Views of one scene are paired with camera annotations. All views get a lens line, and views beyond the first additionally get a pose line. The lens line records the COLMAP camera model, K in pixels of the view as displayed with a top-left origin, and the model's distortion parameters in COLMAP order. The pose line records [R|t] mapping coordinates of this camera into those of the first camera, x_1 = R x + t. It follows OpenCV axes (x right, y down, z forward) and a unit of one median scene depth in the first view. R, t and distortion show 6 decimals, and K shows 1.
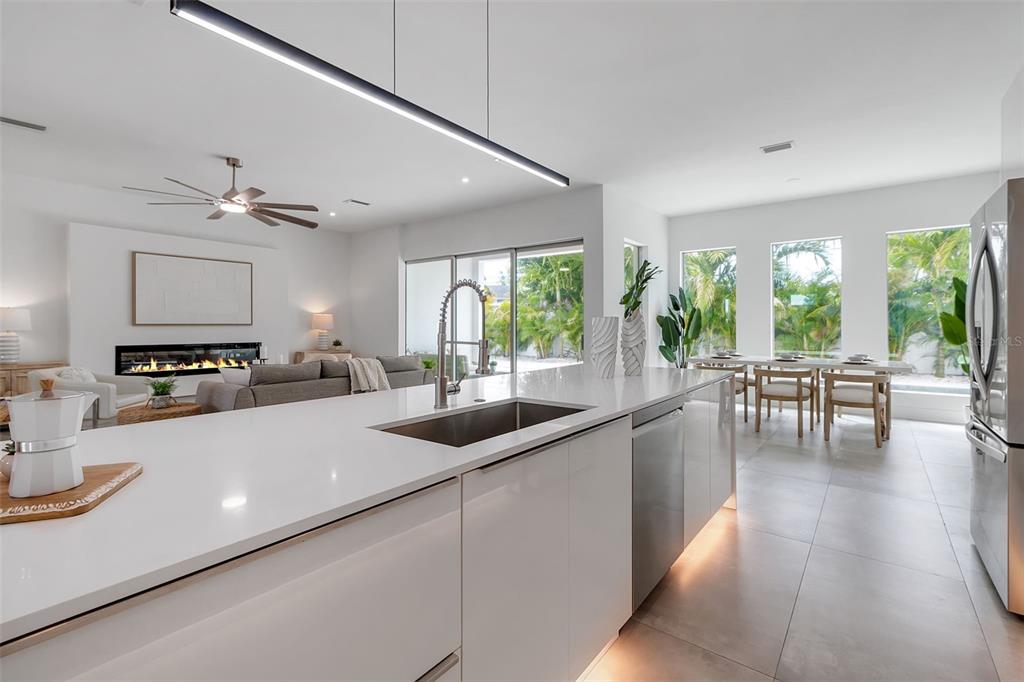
lens RADIAL K [[466.2, 0, 512.3], [0, 466.2, 335.5], [0, 0, 1]] dist [0.012409, 0.000034]
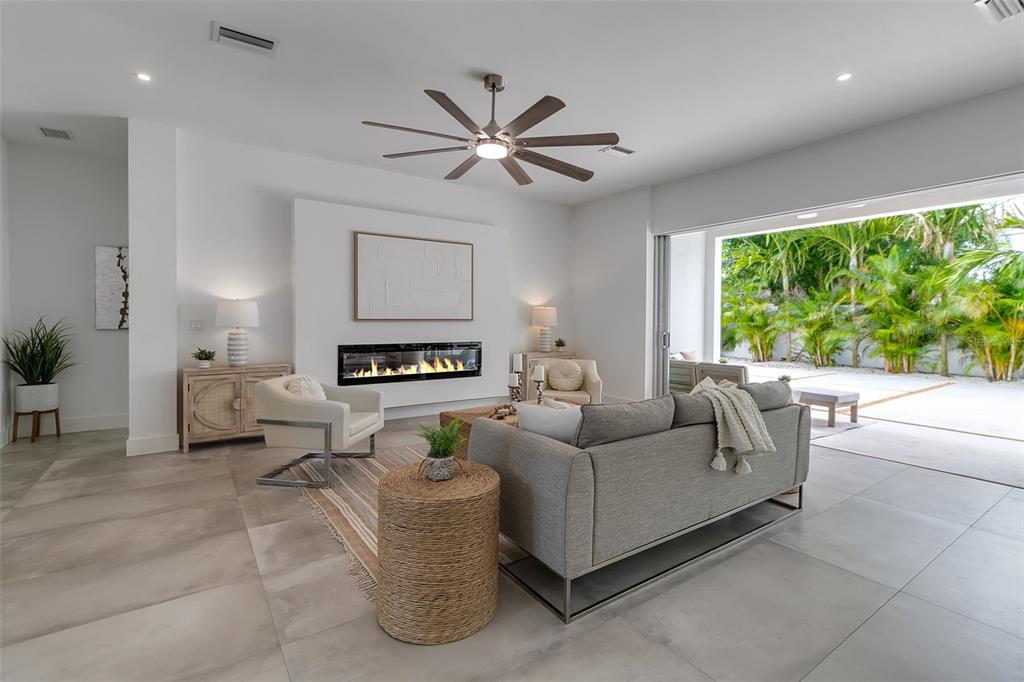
lens RADIAL K [[466.2, 0, 514.8], [0, 466.2, 341.9], [0, 0, 1]] dist [0.012409, 0.000034]
pose [[0.956540, 0.023762, -0.290631, -0.267853], [-0.014759, 0.999342, 0.033130, -0.014433], [0.291227, -0.027400, 0.956262, 0.264275]]
